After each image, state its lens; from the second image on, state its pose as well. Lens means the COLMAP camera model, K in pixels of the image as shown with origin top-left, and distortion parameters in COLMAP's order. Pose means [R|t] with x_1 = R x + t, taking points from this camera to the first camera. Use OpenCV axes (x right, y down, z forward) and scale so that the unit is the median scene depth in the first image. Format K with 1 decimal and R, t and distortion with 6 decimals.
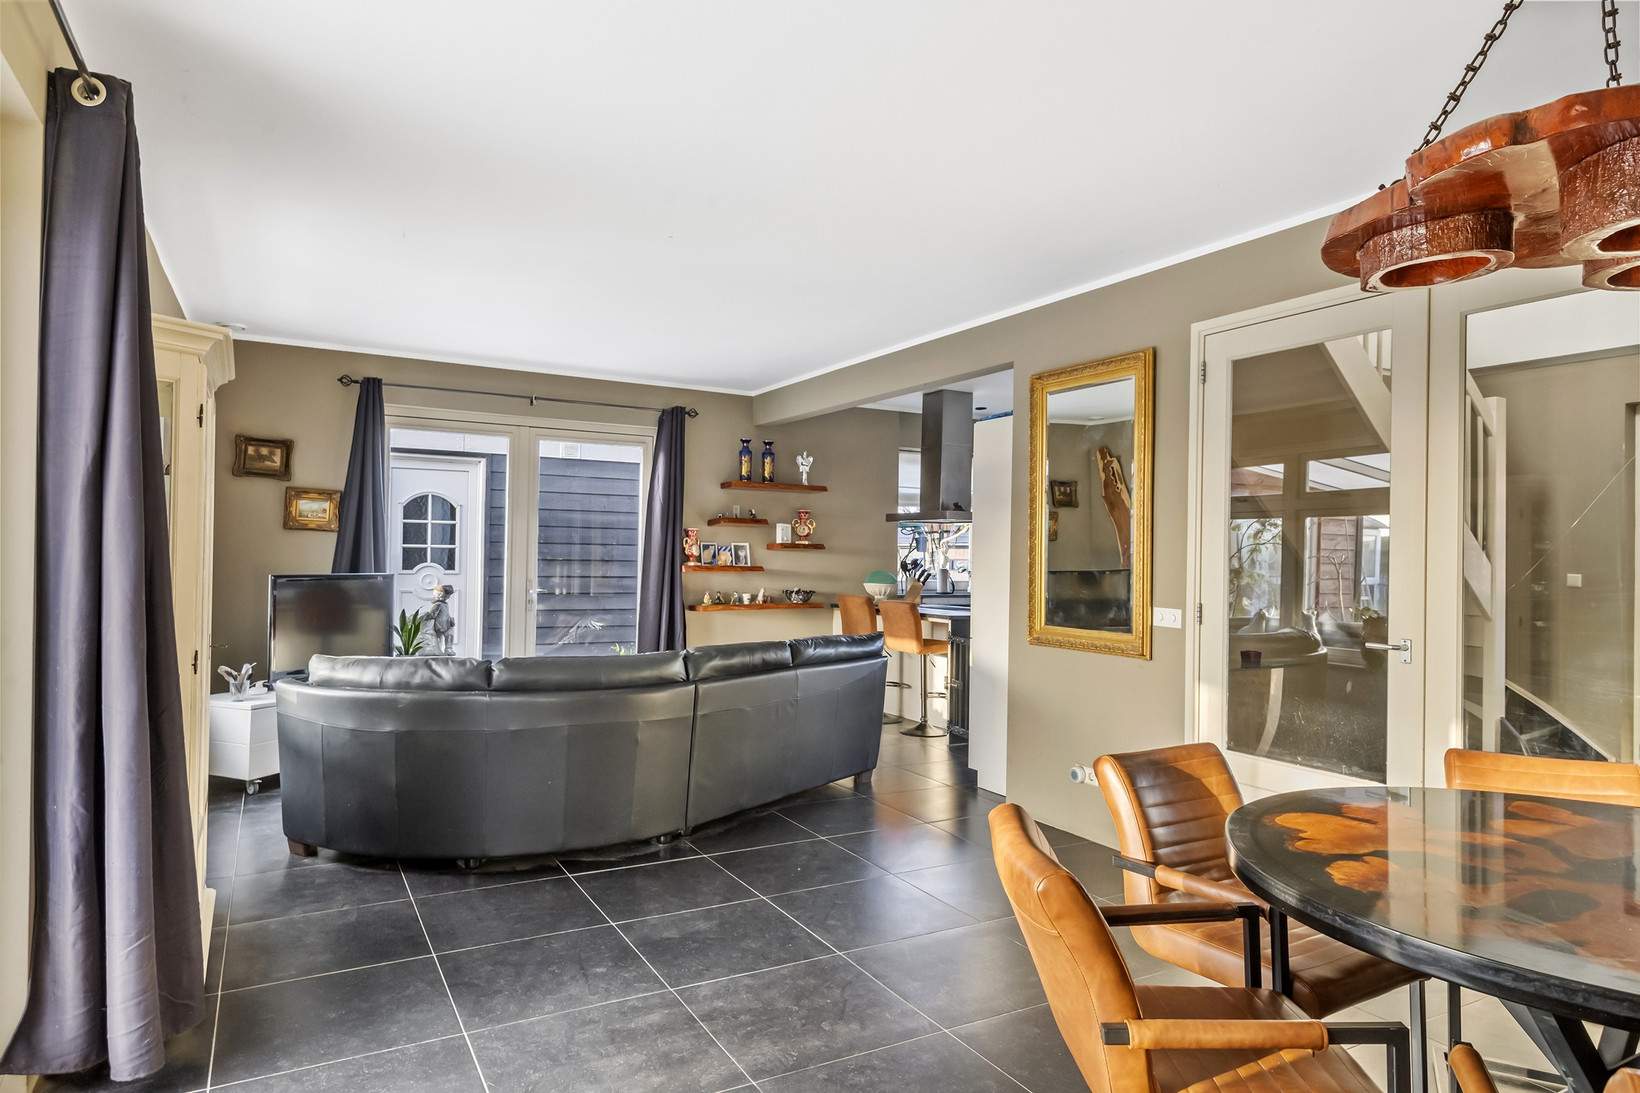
lens RADIAL K [[967.8, 0, 830.5], [0, 967.8, 551.4], [0, 0, 1]] dist [0.008165, -0.001514]
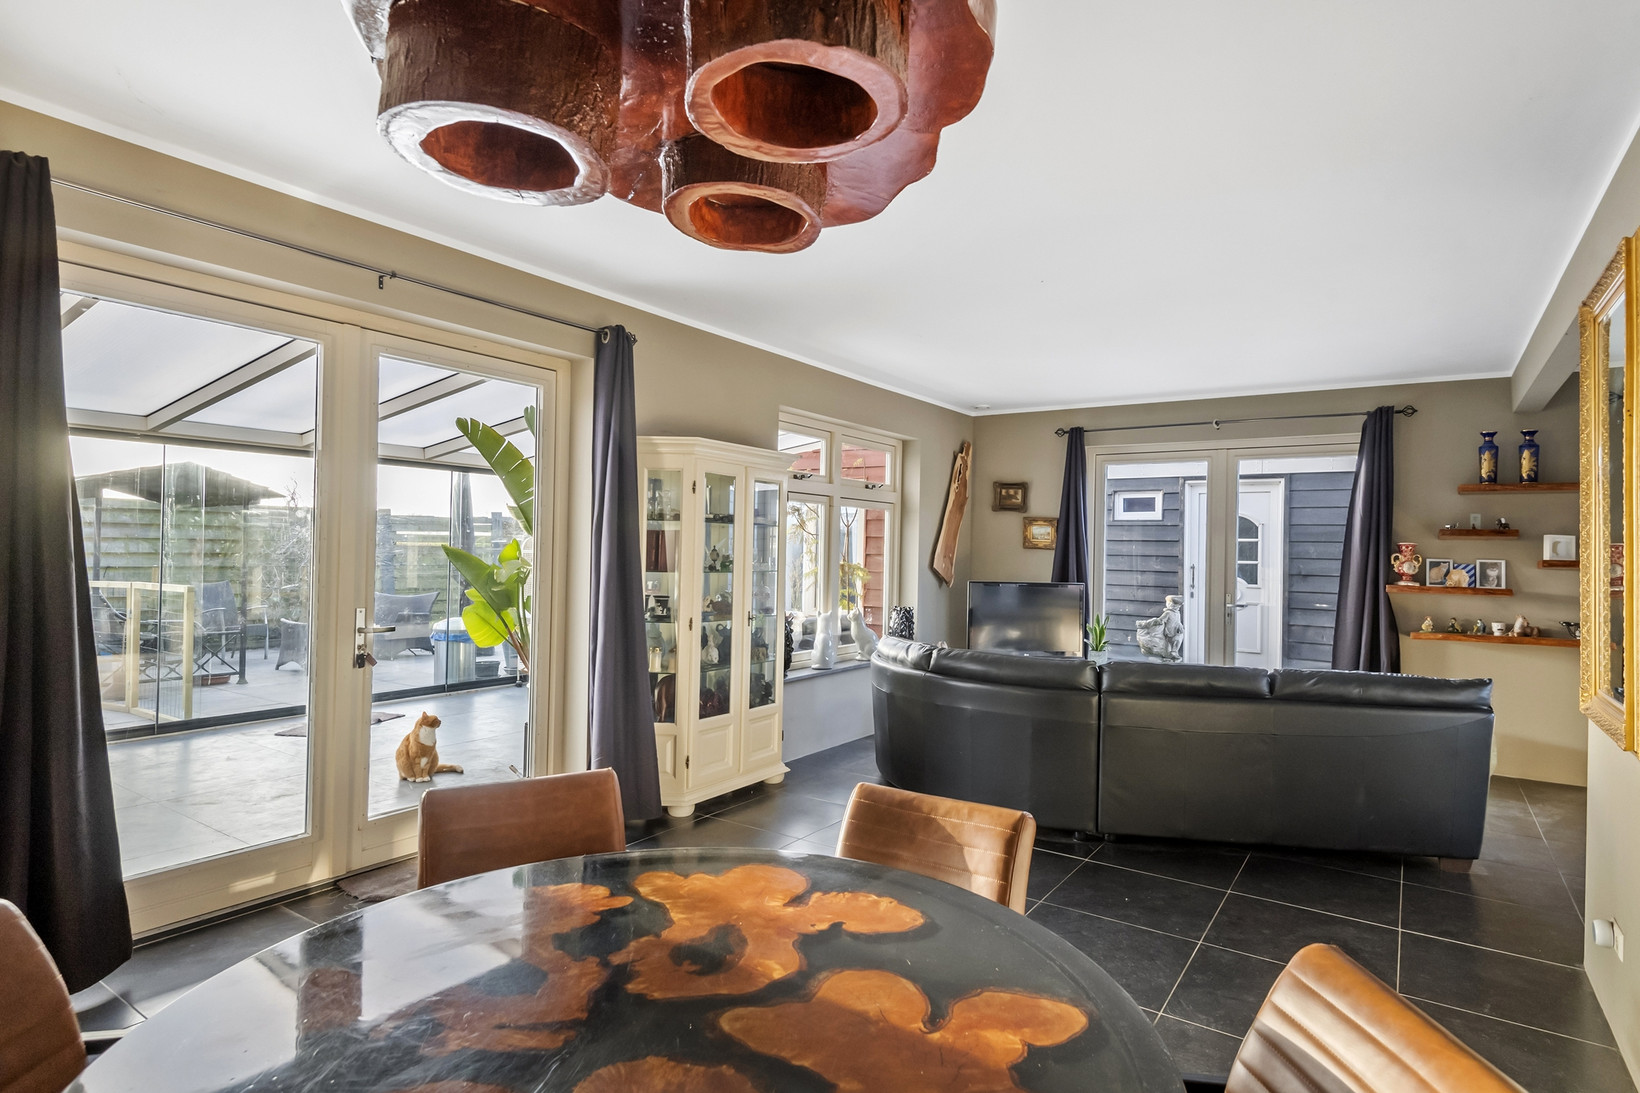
lens RADIAL K [[872.4, 0, 827.6], [0, 872.4, 534.6], [0, 0, 1]] dist [0.031449, -0.021470]
pose [[0.448450, -0.024101, -0.893483, 0.328932], [-0.009313, 0.999456, -0.031634, -0.001246], [0.893759, 0.022507, 0.447982, 0.178083]]
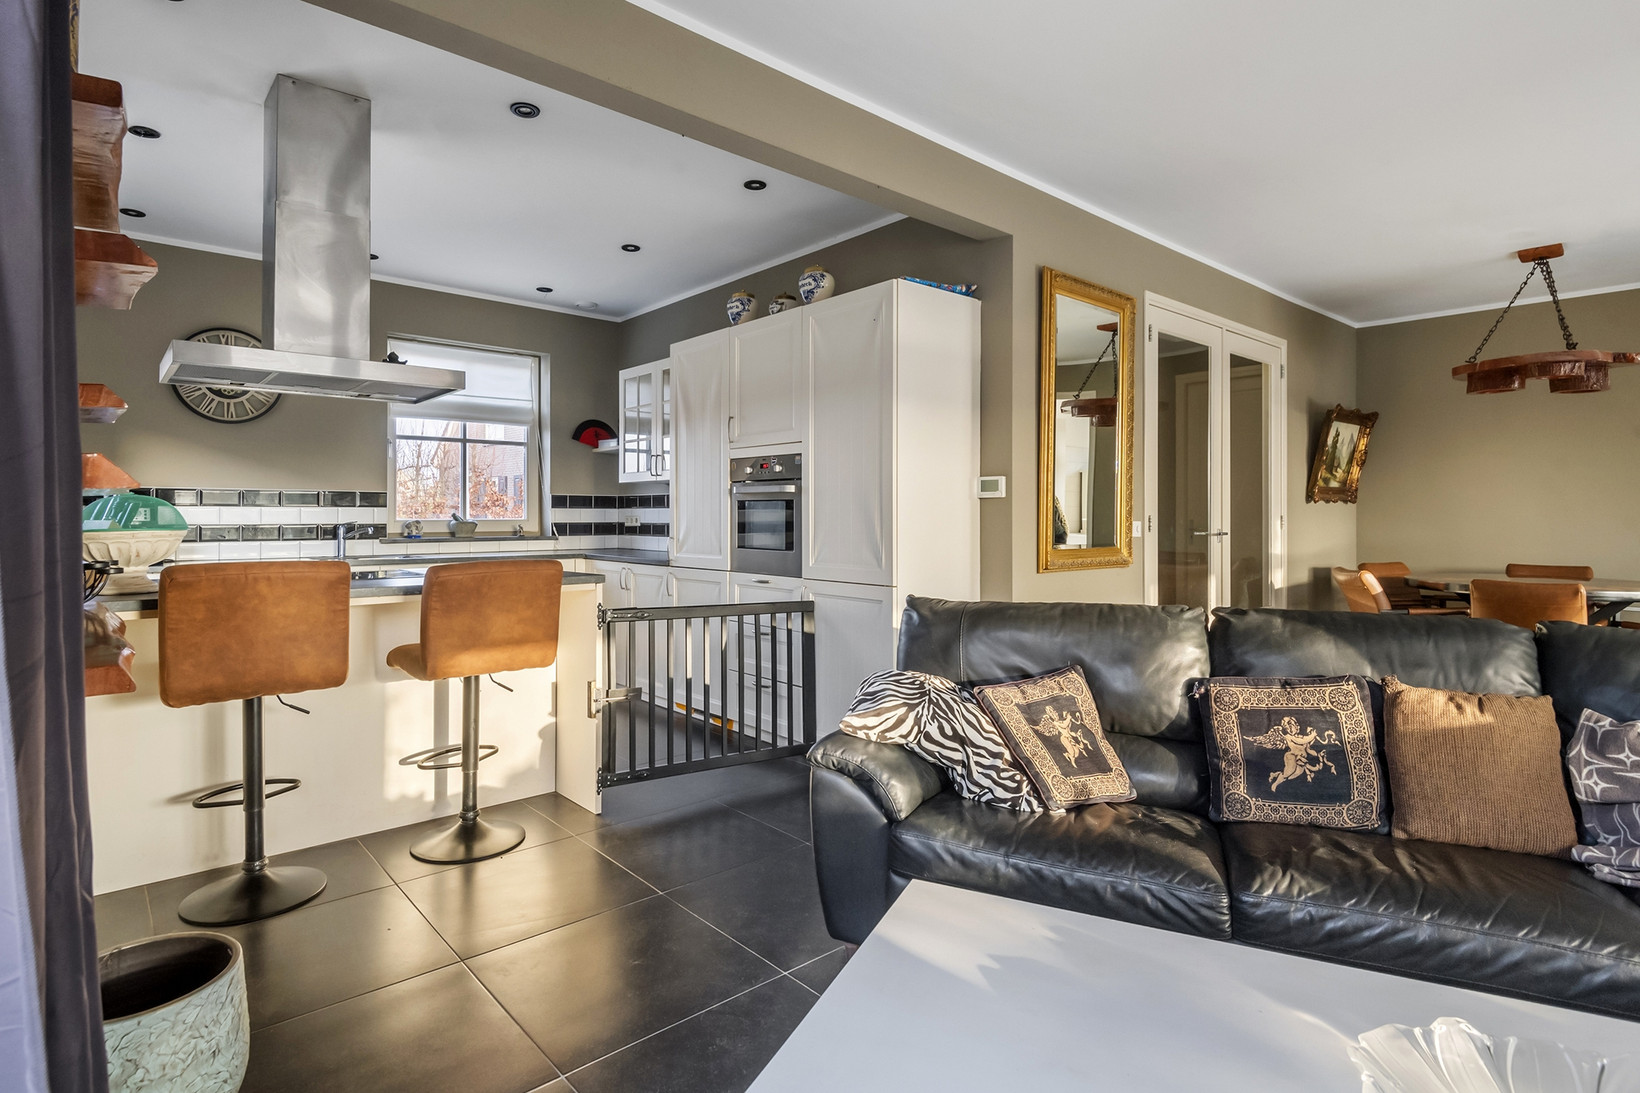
lens RADIAL K [[816.6, 0, 805.1], [0, 816.6, 513.9], [0, 0, 1]] dist [-0.000783, -0.000814]
pose [[-0.211914, -0.017730, 0.977127, -0.304973], [-0.009700, 0.999824, 0.016038, 0.020623], [-0.977240, -0.006079, -0.212049, 0.886590]]
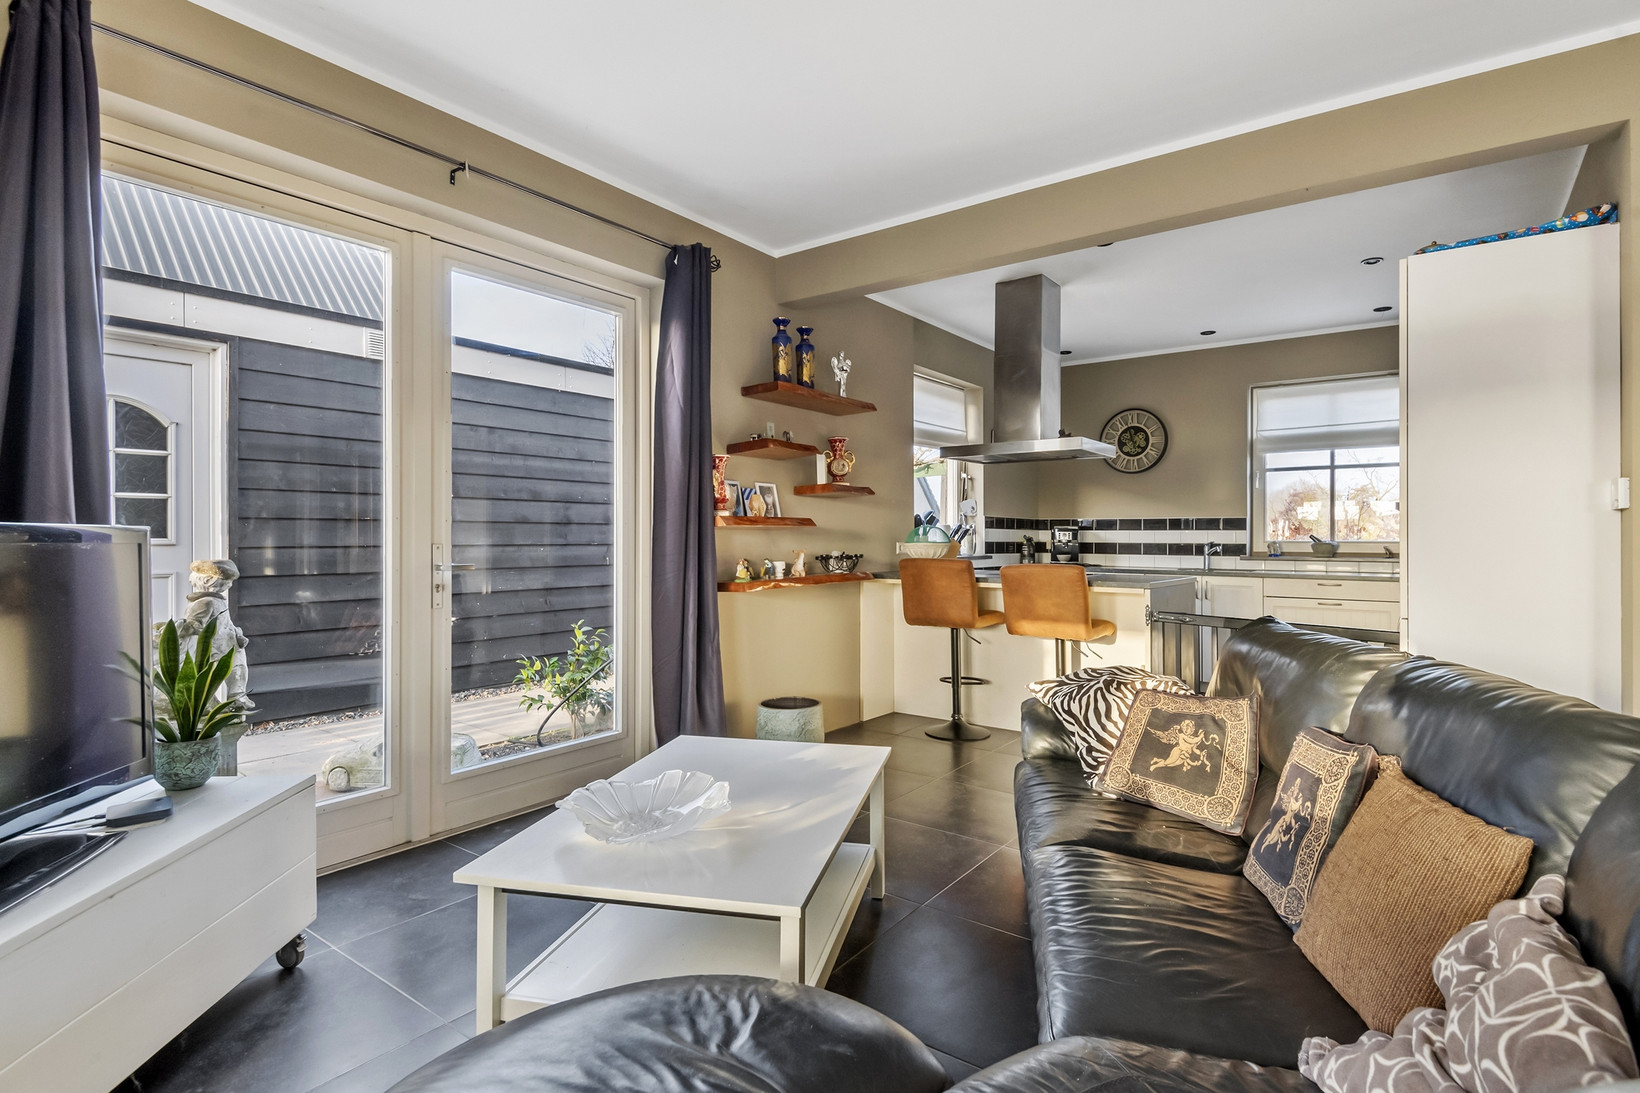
lens RADIAL K [[805.6, 0, 831.2], [0, 805.6, 538.7], [0, 0, 1]] dist [0.018449, -0.020590]
pose [[0.911634, -0.016160, 0.410684, -0.283324], [0.011096, 0.999830, 0.014711, 0.021514], [-0.410852, -0.008854, 0.911659, 0.511041]]
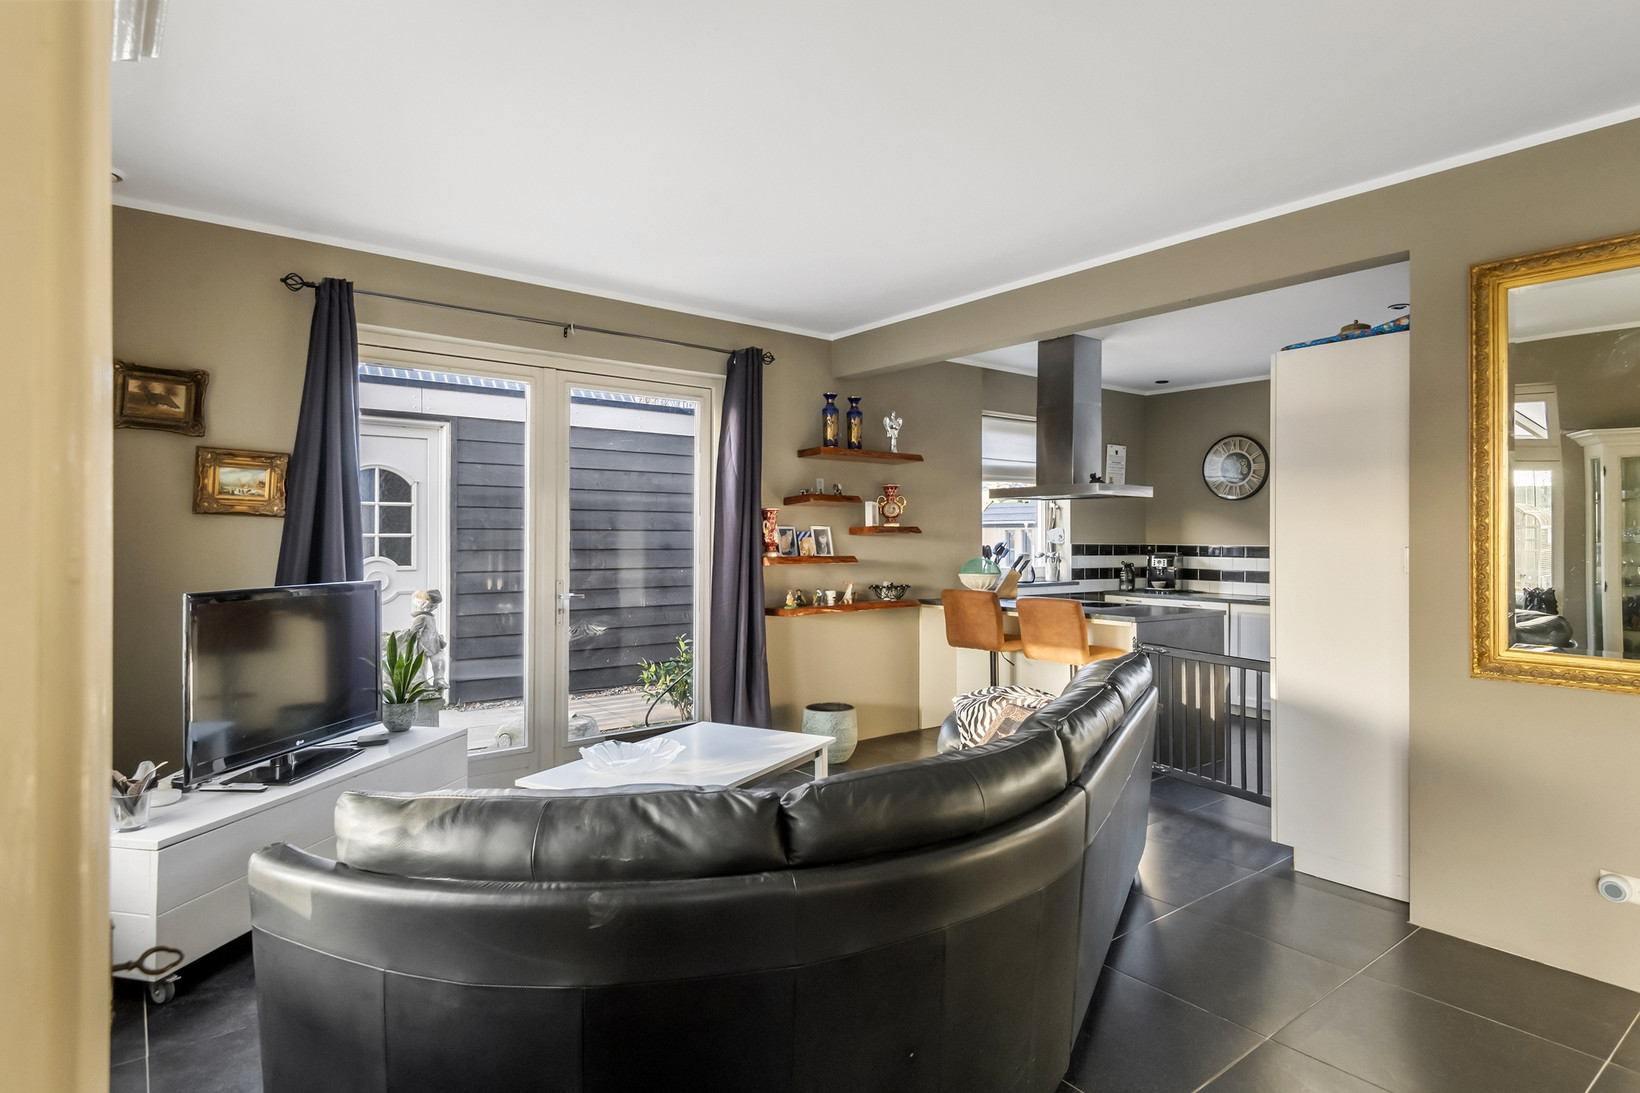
lens RADIAL K [[872.4, 0, 827.6], [0, 872.4, 534.6], [0, 0, 1]] dist [0.031449, -0.021470]
pose [[0.988061, -0.013086, 0.153507, -0.203247], [0.012543, 0.999911, 0.004506, -0.005514], [-0.153552, -0.002527, 0.988137, 0.308833]]
